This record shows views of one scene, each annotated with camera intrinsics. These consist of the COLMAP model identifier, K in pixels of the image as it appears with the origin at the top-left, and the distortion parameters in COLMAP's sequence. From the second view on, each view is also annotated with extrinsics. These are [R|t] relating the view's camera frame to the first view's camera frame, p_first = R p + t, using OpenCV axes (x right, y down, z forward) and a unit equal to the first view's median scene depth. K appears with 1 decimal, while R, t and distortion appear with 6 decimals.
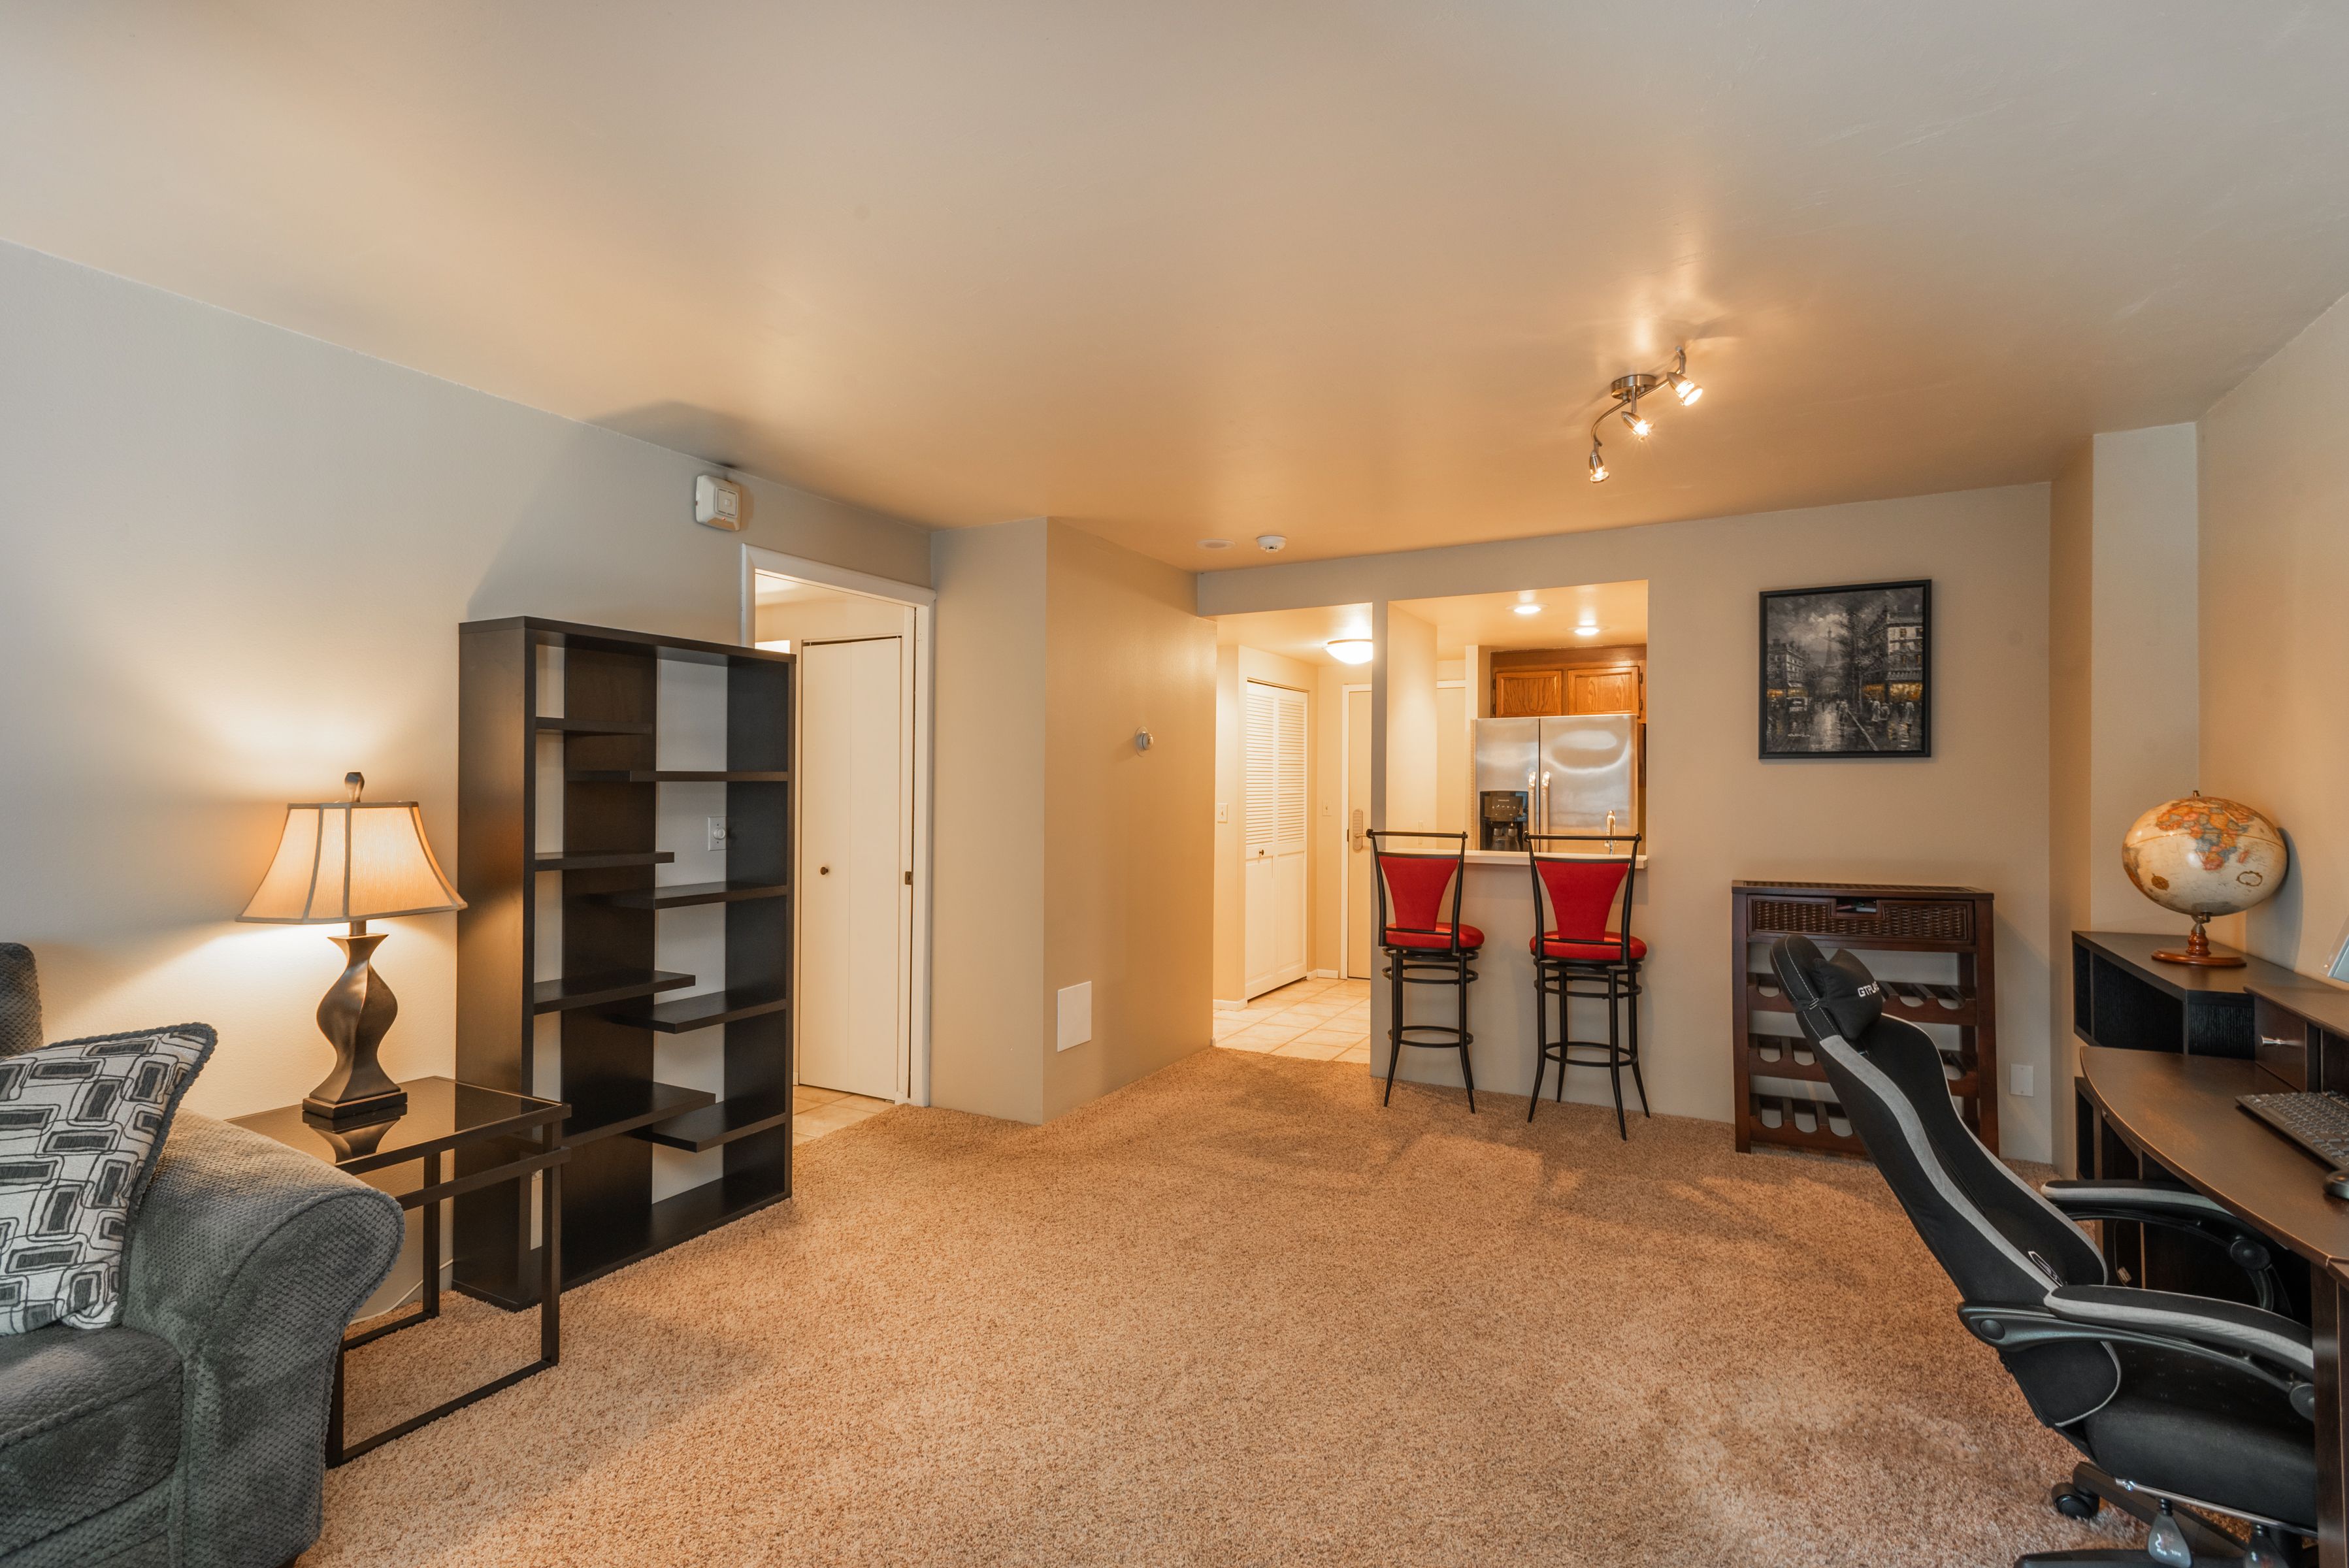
lens RADIAL K [[1091.5, 0, 1148.0], [0, 1091.5, 777.5], [0, 0, 1]] dist [0.000109, -0.000369]
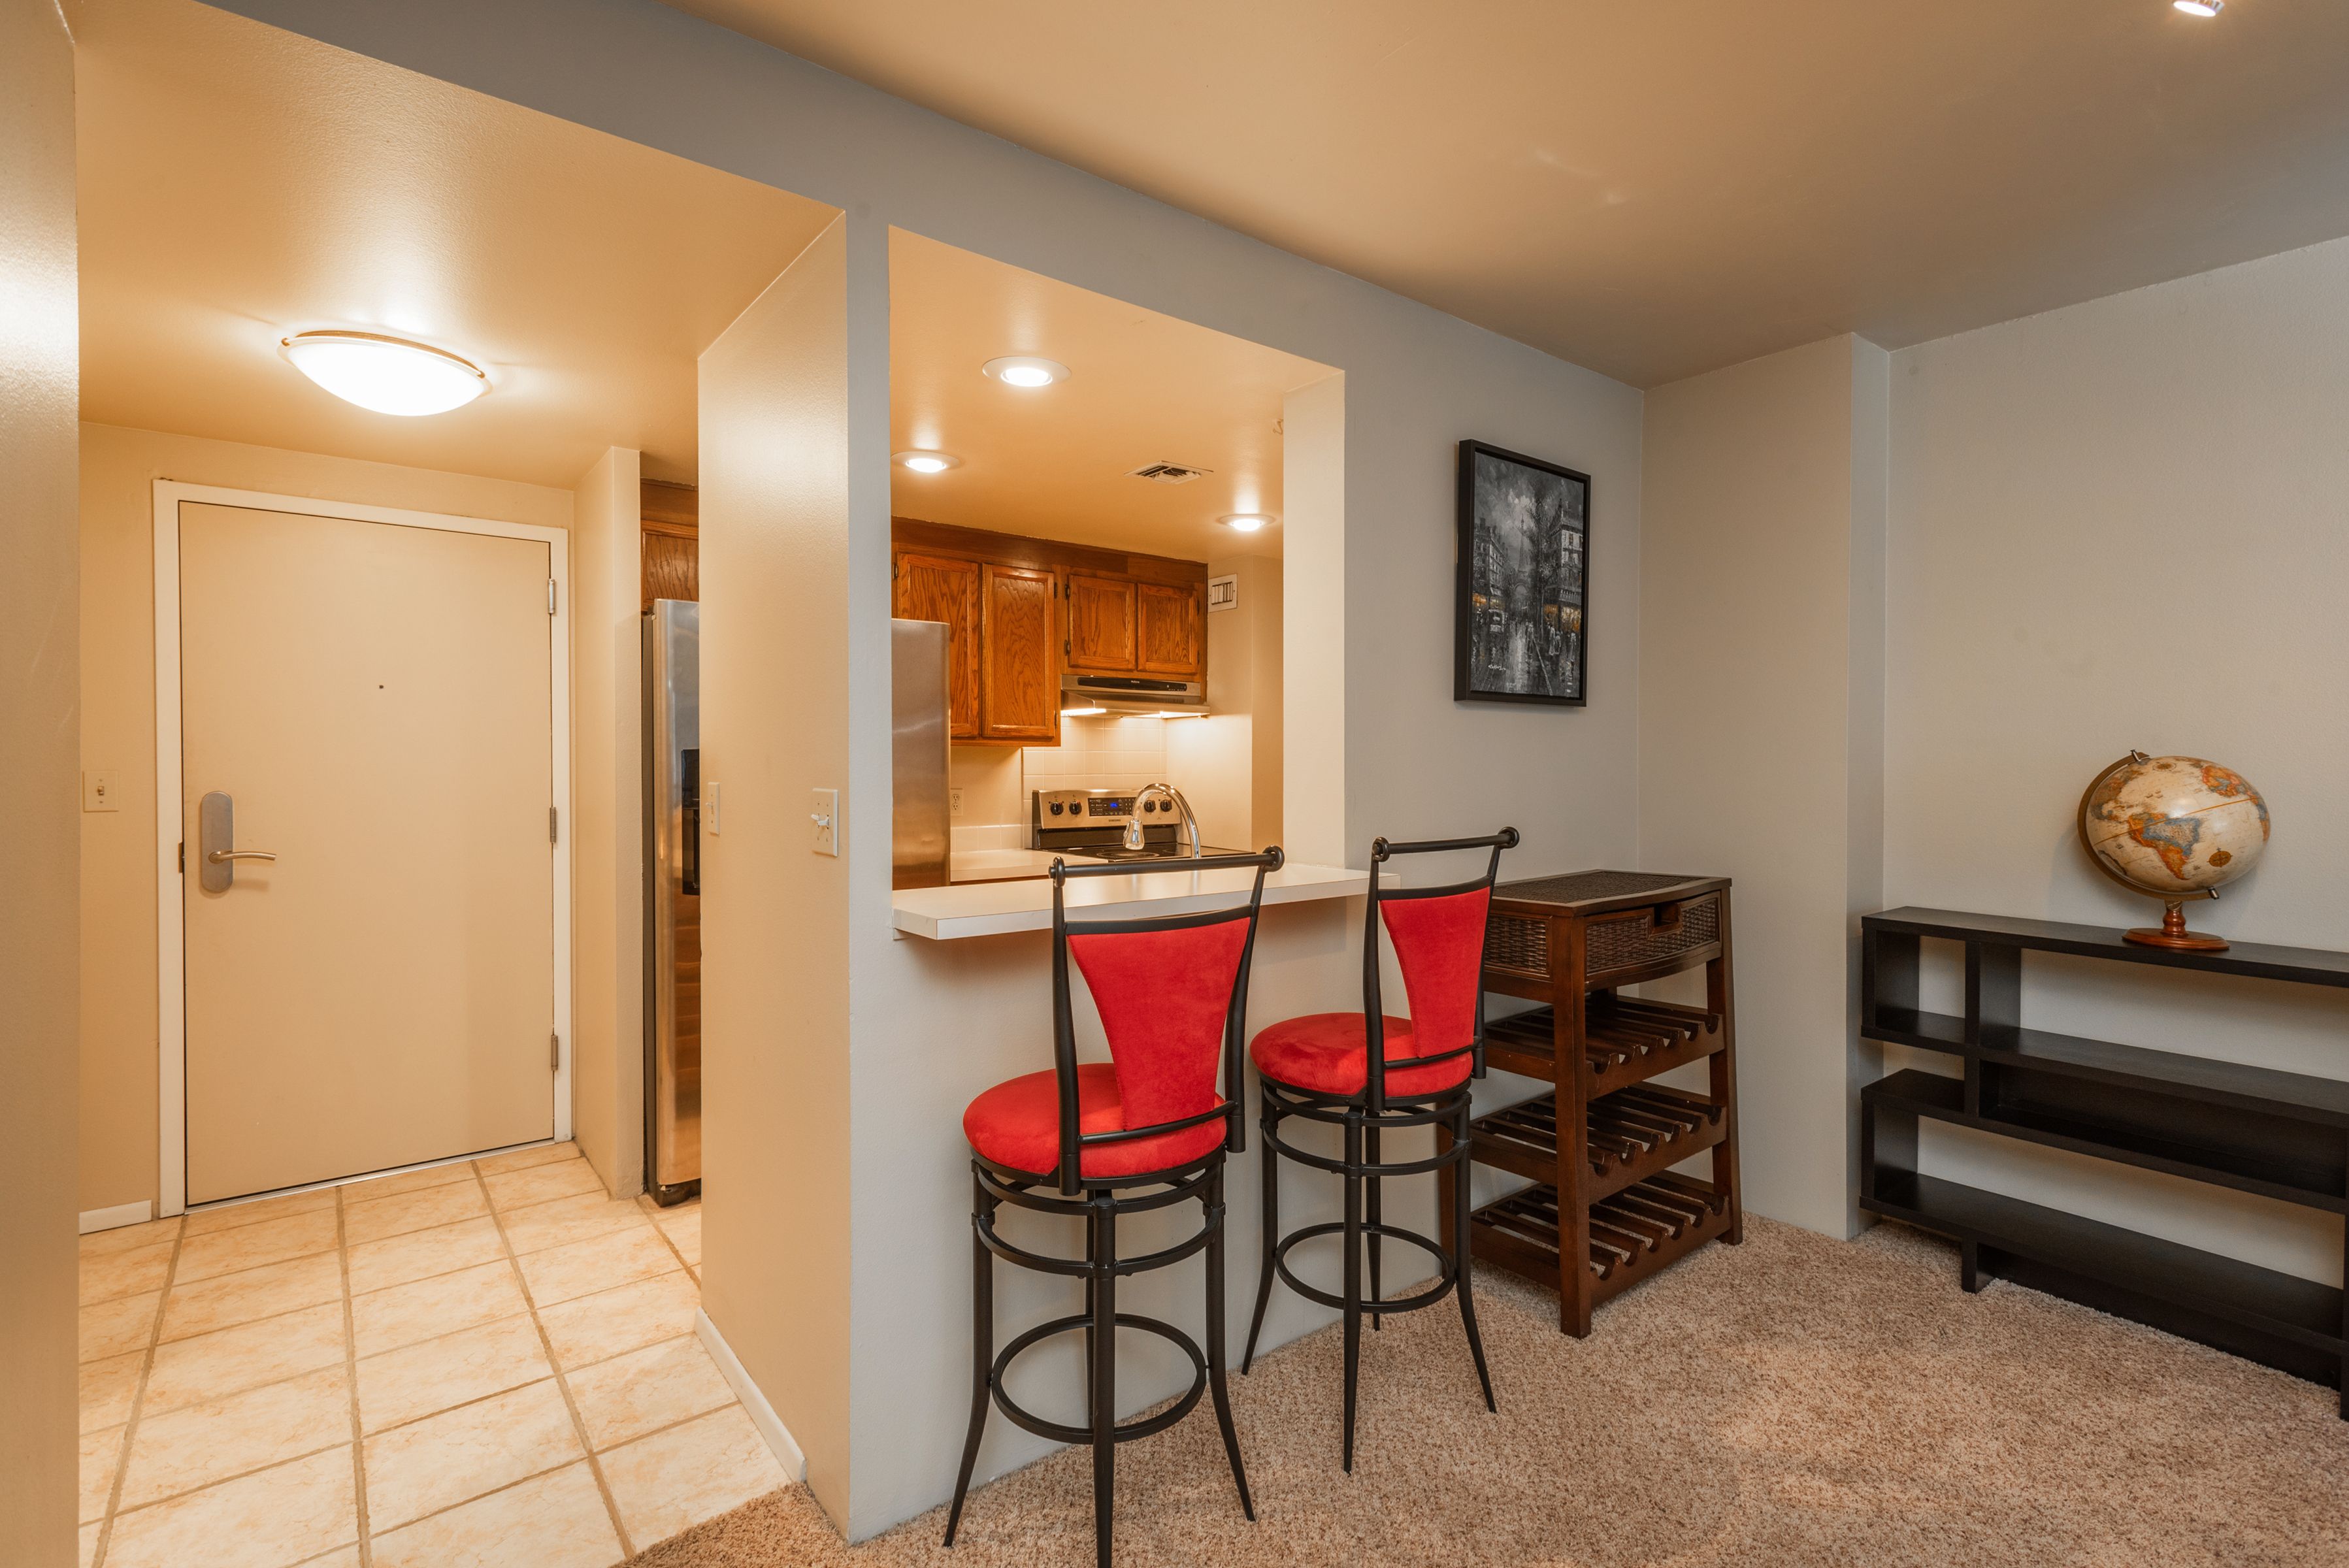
lens RADIAL K [[1090.9, 0, 1177.8], [0, 1090.9, 782.1], [0, 0, 1]] dist [0.009933, -0.001462]
pose [[0.370305, -0.023557, 0.928611, -0.106593], [-0.013067, 0.999447, 0.030565, 0.014150], [-0.928818, -0.023453, 0.369793, 0.946859]]
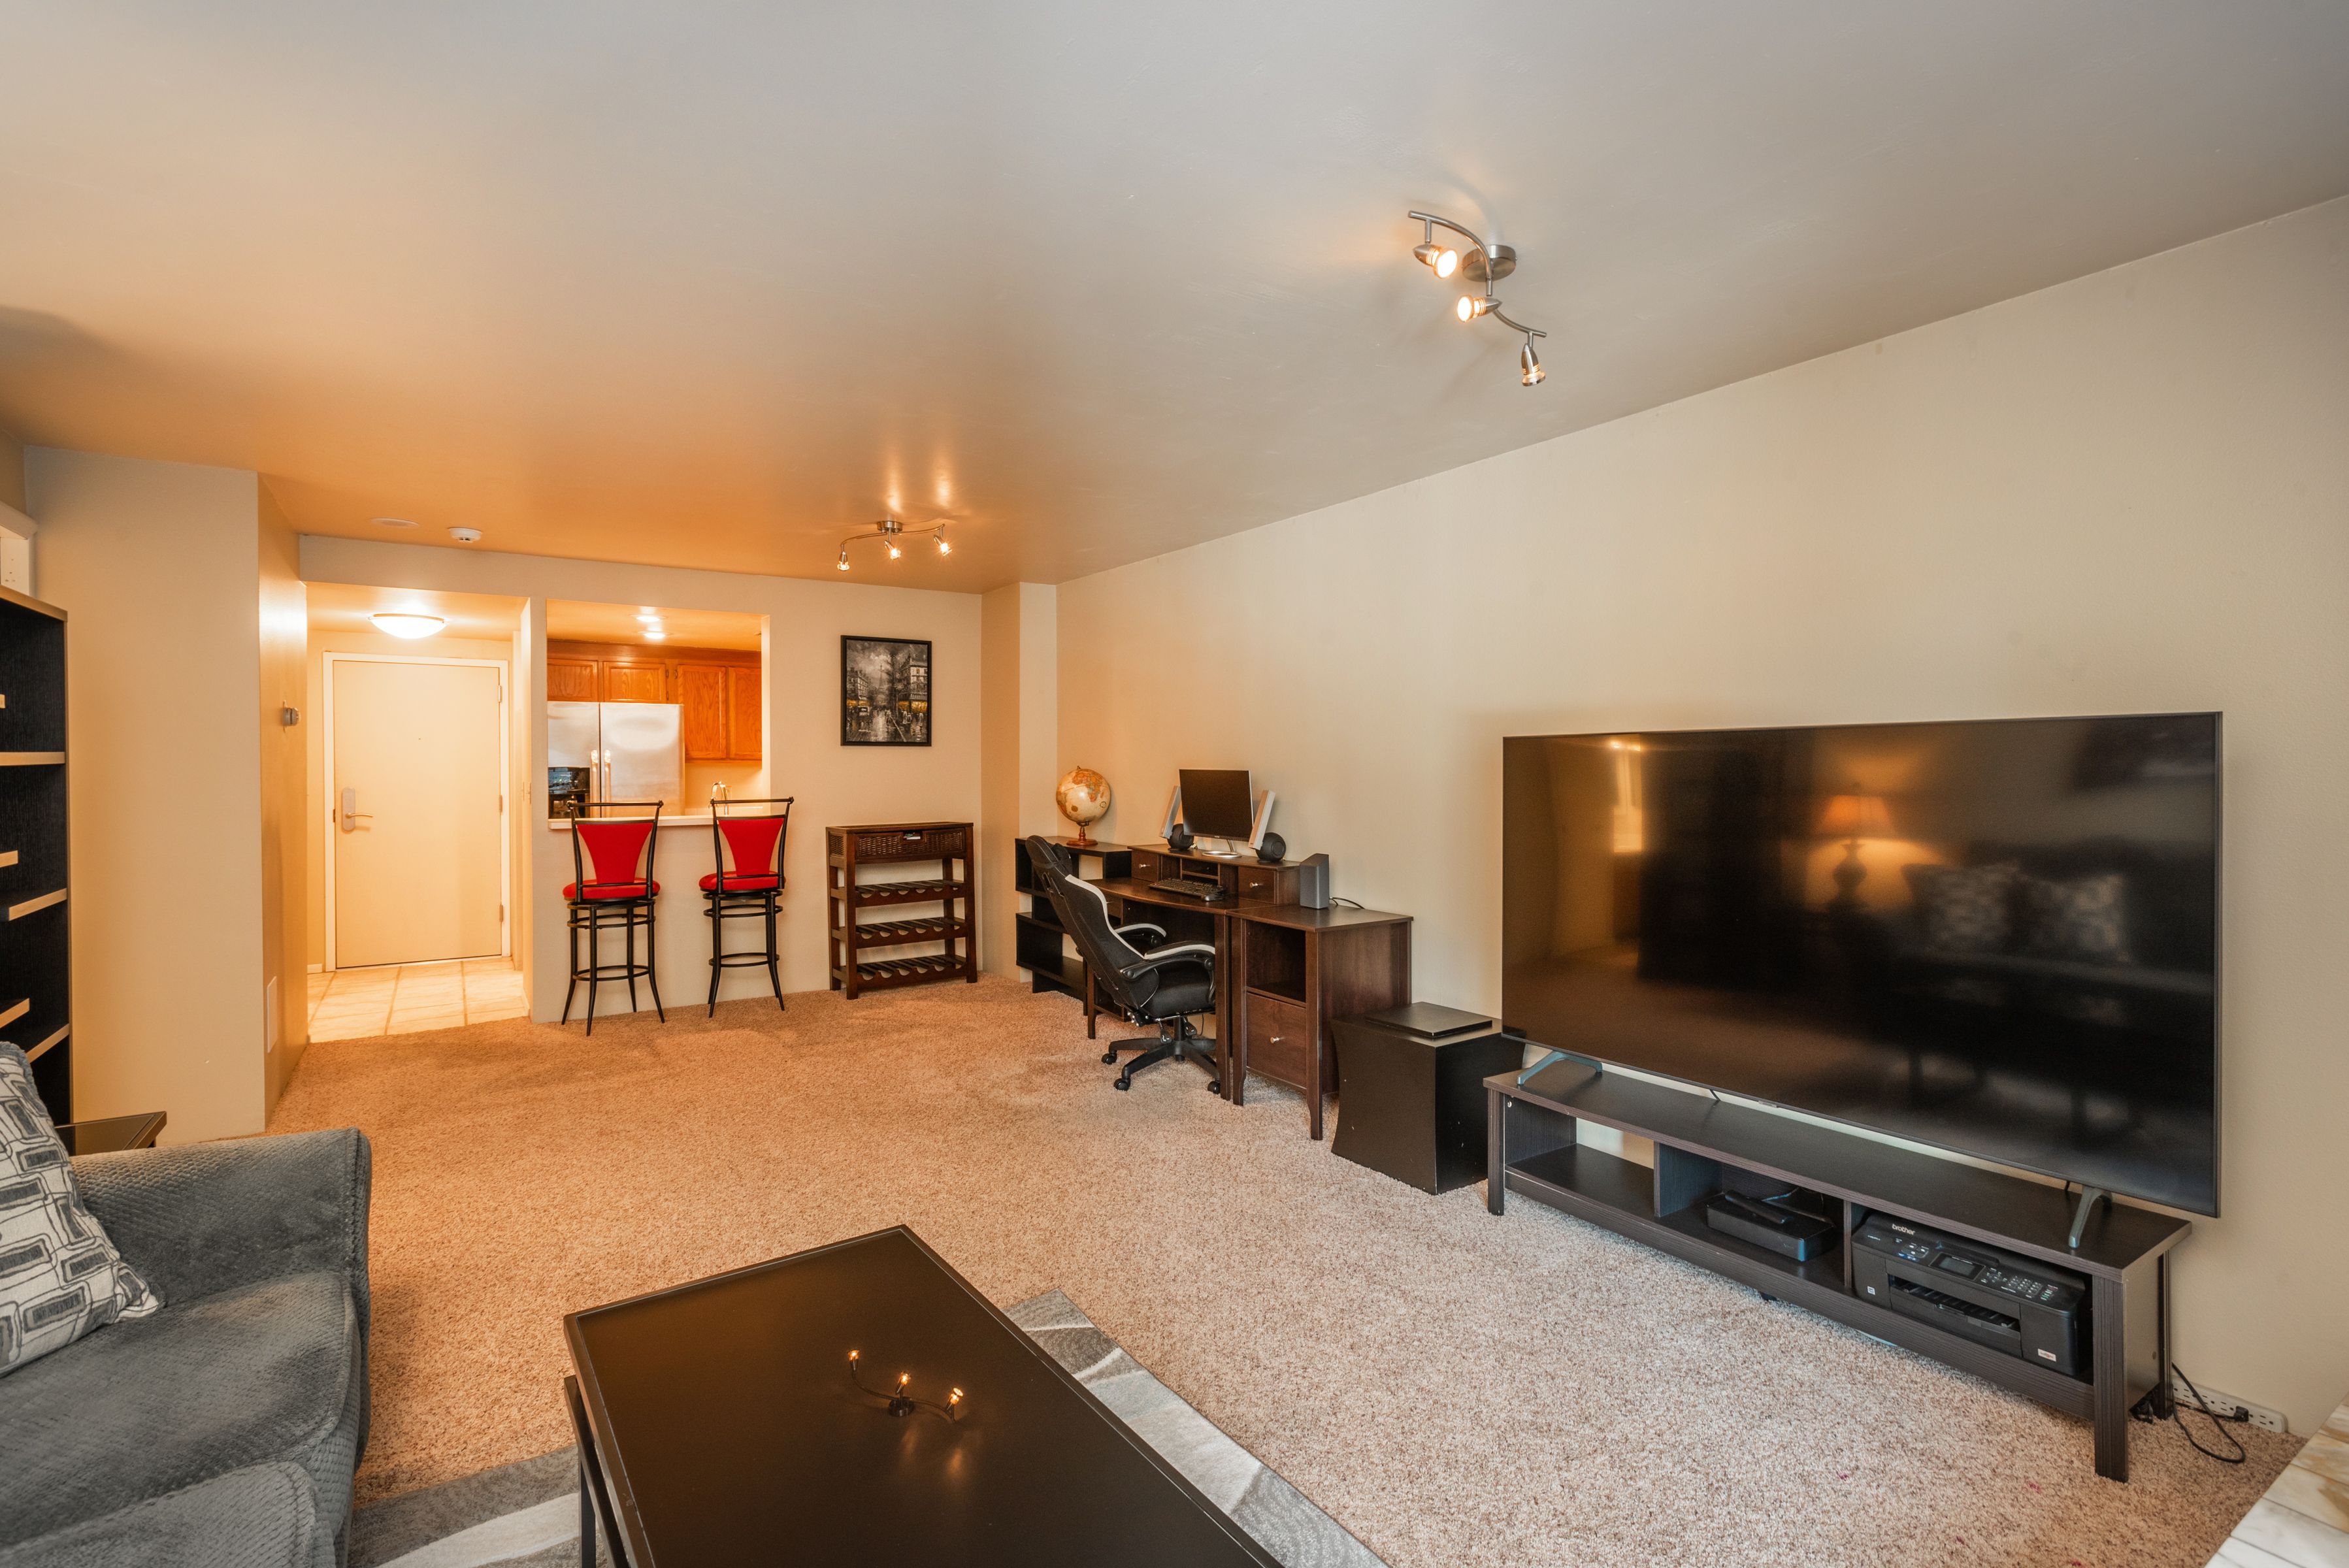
lens RADIAL K [[1097.2, 0, 1186.8], [0, 1097.2, 783.0], [0, 0, 1]] dist [0.000529, -0.000395]
pose [[0.441648, -0.019316, 0.896980, -0.615616], [-0.007947, 0.999645, 0.025440, -0.007905], [-0.897153, -0.018364, 0.441338, -0.105705]]
